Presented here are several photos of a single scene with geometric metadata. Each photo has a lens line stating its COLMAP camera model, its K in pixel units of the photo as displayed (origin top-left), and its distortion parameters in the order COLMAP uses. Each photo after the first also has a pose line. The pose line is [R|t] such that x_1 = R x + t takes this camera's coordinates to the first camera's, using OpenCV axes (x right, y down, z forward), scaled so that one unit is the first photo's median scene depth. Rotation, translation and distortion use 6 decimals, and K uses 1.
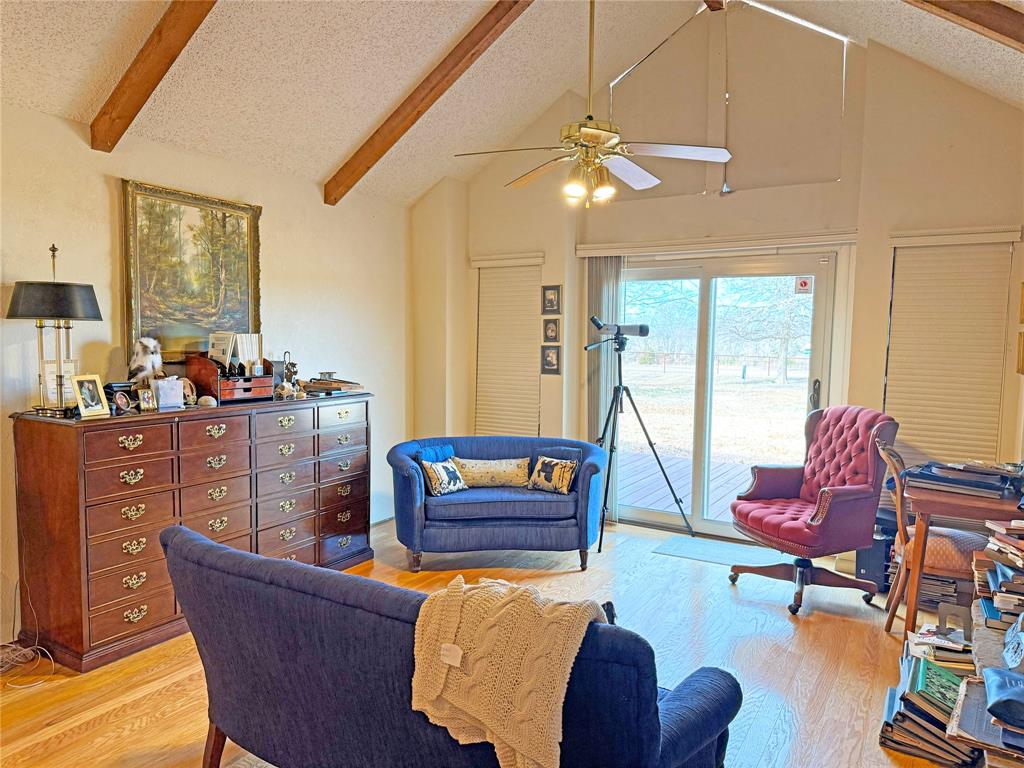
lens RADIAL K [[715.5, 0, 512.0], [0, 715.5, 384.0], [0, 0, 1]] dist [0.117797, -0.210616]
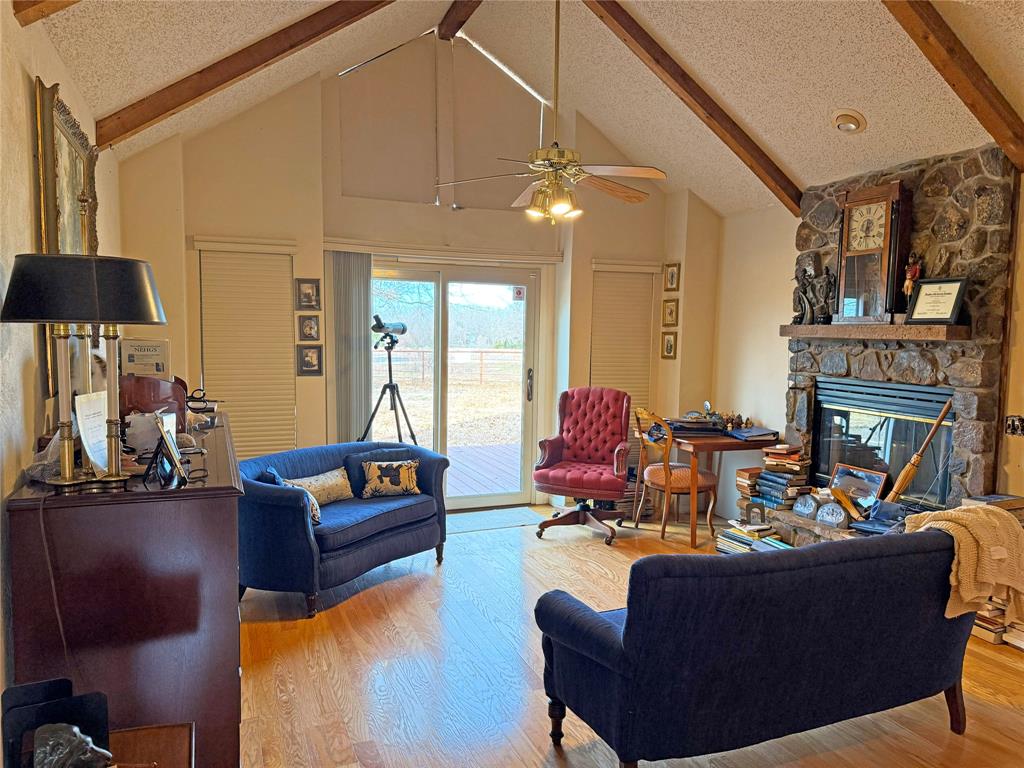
lens RADIAL K [[715.5, 0, 512.0], [0, 715.5, 384.0], [0, 0, 1]] dist [0.117797, -0.210616]
pose [[0.595157, -0.062953, 0.801140, -0.637404], [0.048112, 0.997930, 0.042675, -0.036080], [-0.802168, 0.013146, 0.596954, 0.289957]]
